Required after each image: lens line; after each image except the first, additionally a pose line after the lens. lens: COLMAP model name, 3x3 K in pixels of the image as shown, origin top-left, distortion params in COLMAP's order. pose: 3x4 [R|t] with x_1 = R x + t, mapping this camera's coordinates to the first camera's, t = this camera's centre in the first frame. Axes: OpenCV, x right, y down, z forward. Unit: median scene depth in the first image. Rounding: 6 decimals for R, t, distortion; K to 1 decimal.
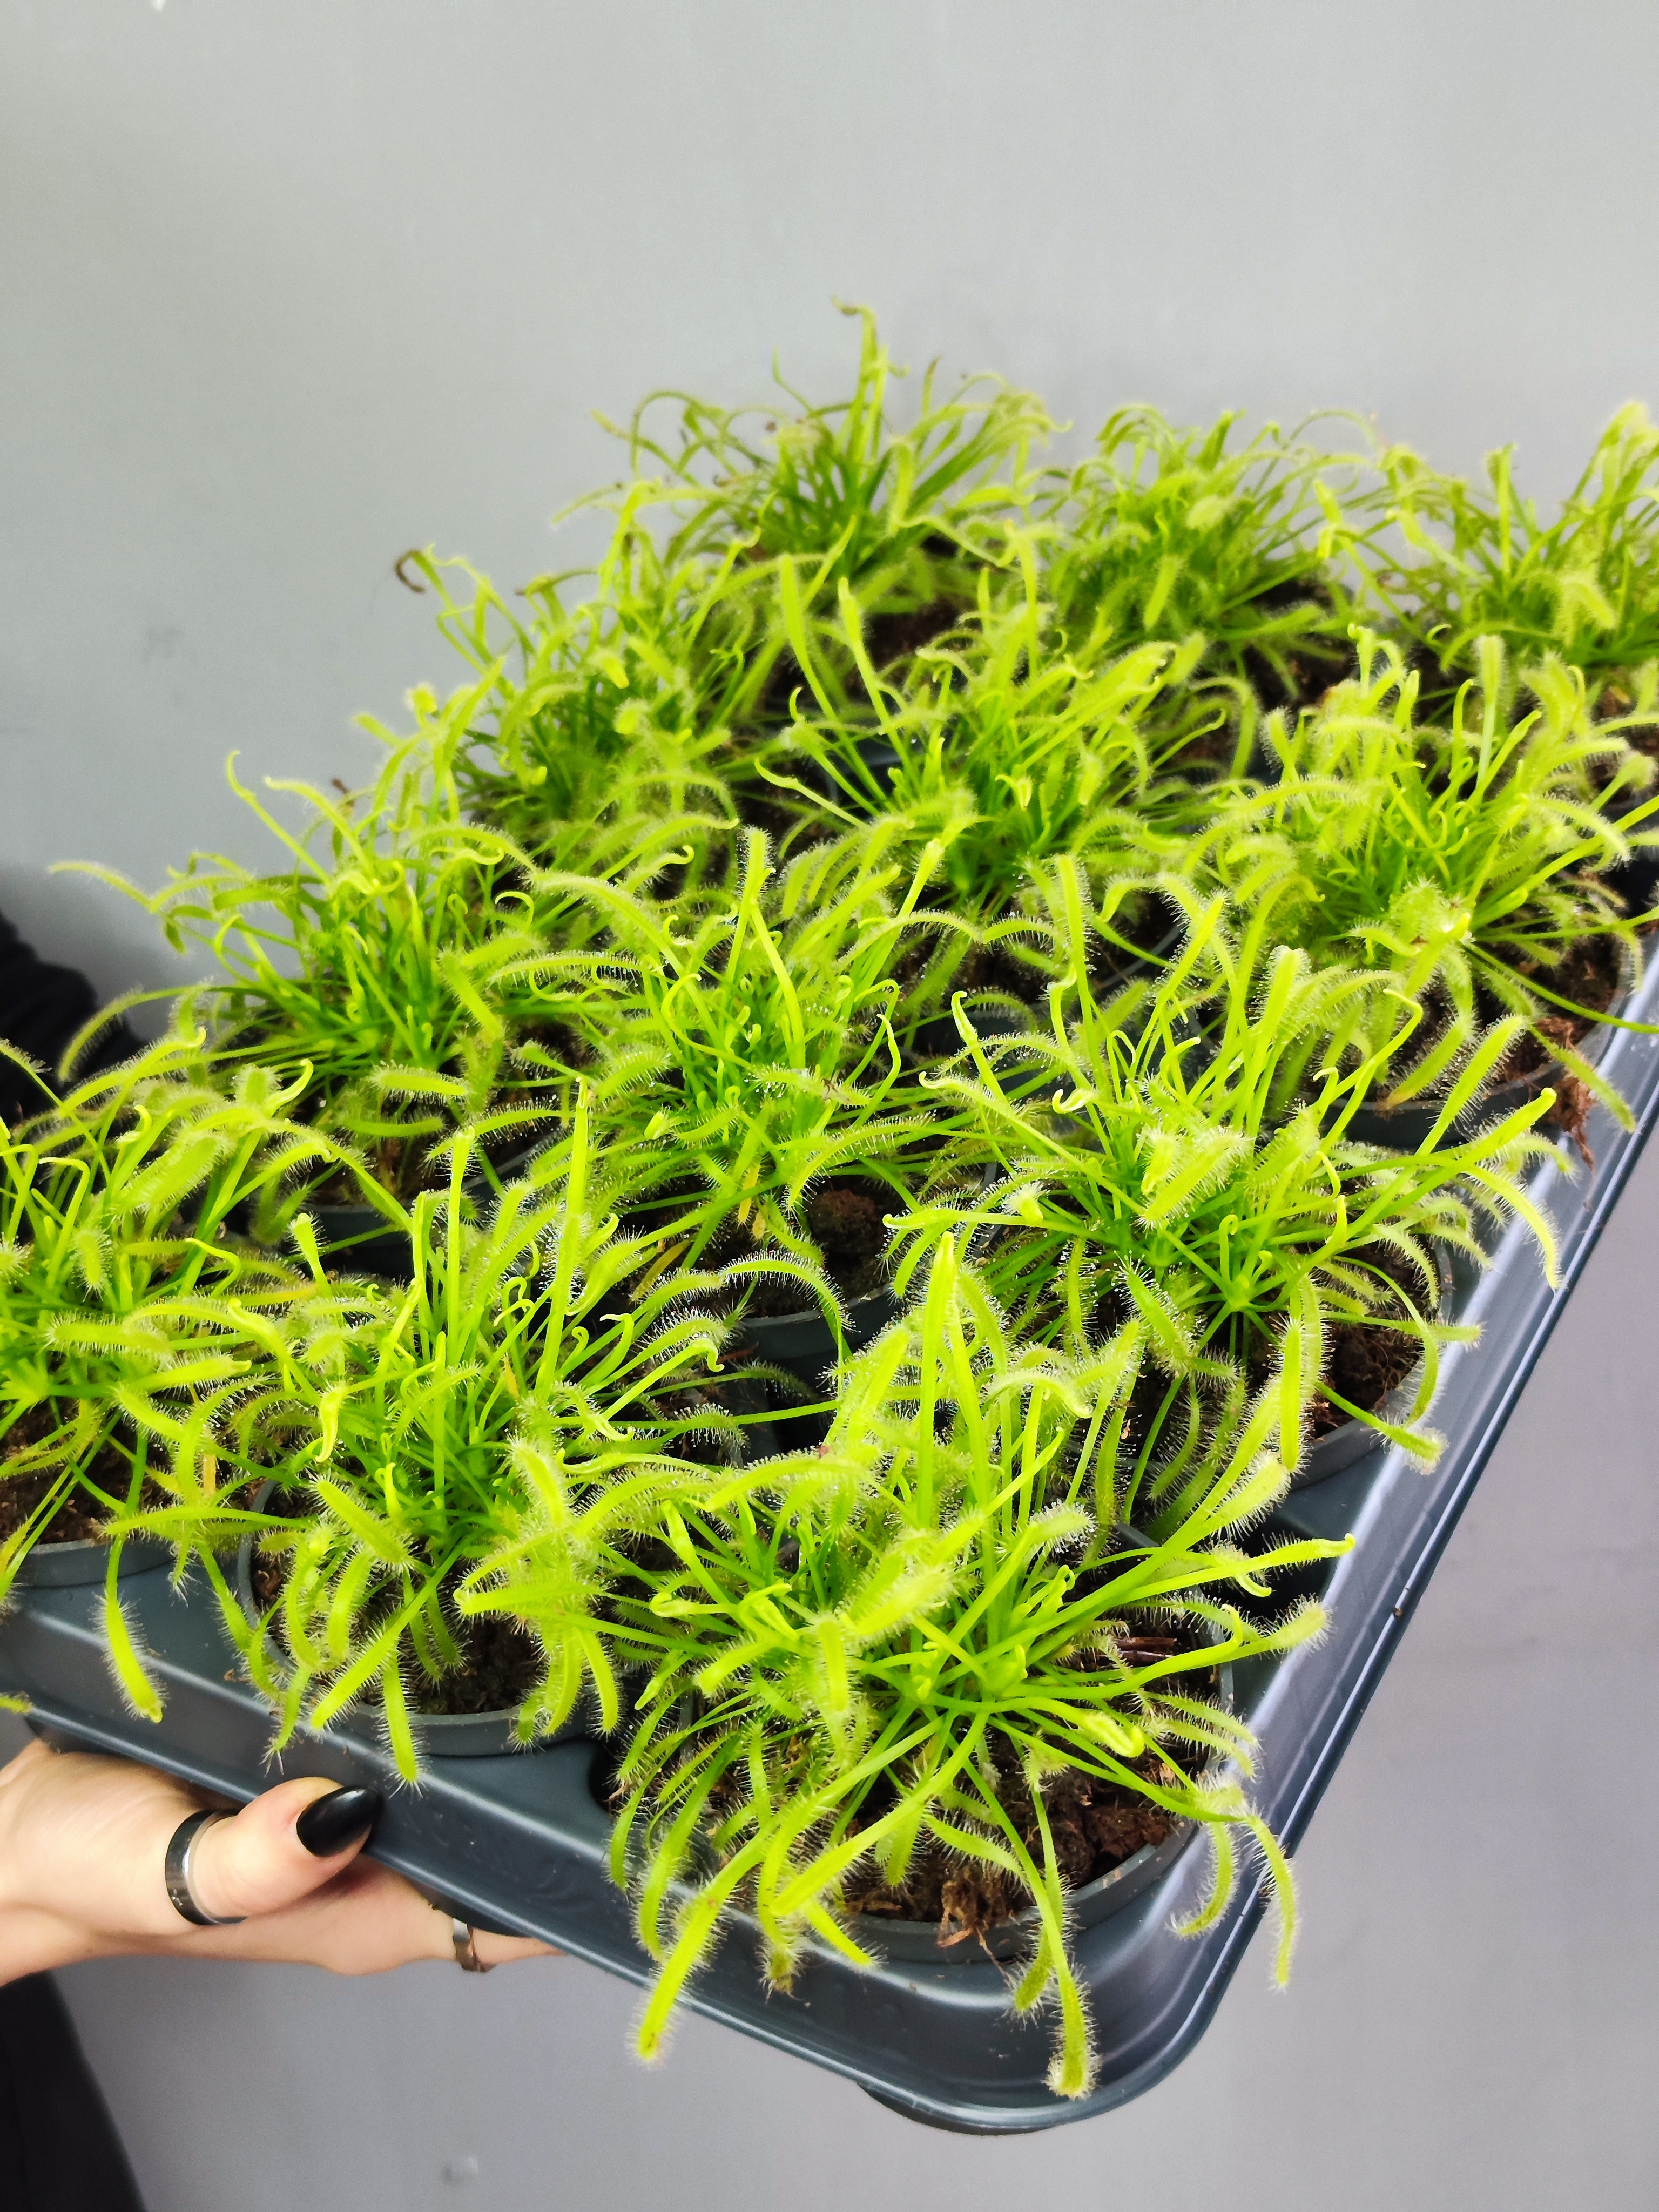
lens RADIAL K [[3169.4, 0, 829.5], [0, 3169.4, 1106.0], [0, 0, 1]] dist [0.004322, -0.442711]
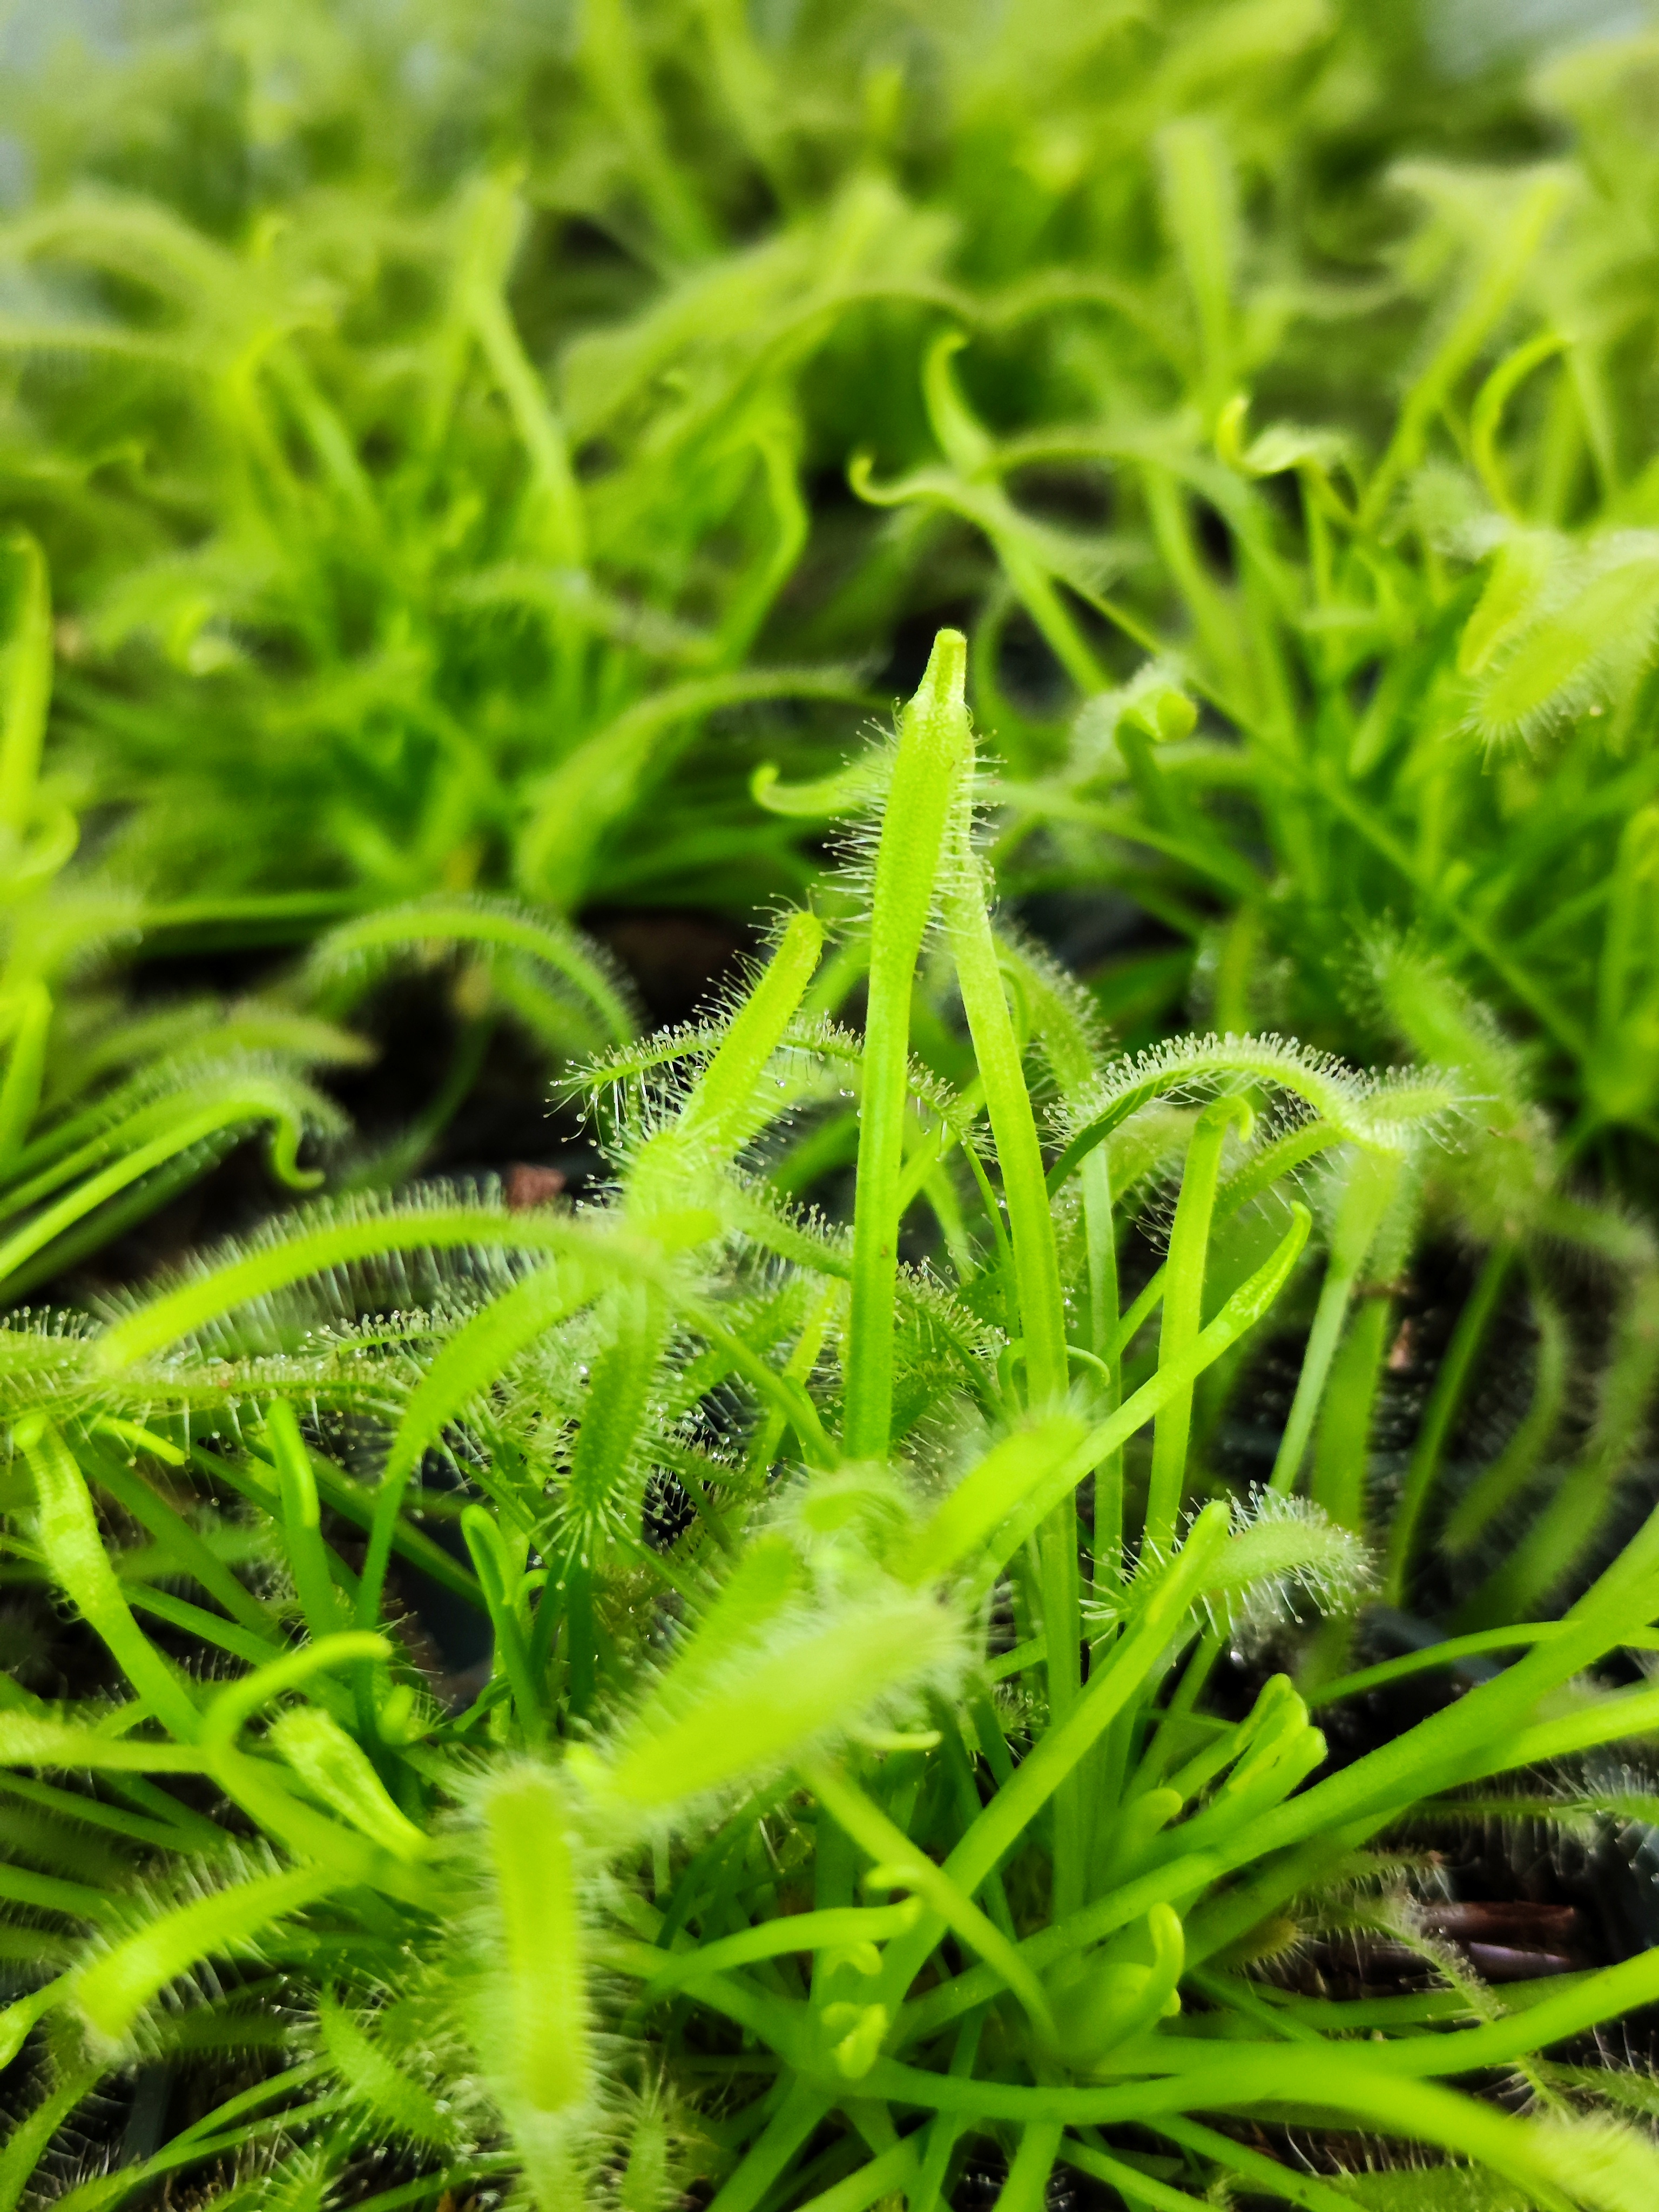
lens RADIAL K [[3169.4, 0, 829.5], [0, 3169.4, 1106.0], [0, 0, 1]] dist [0.004322, -0.442711]
pose [[0.999347, 0.017070, 0.031852, 0.015628], [-0.012889, 0.991802, -0.127131, 0.130650], [-0.033761, 0.126637, 0.991374, 0.675095]]
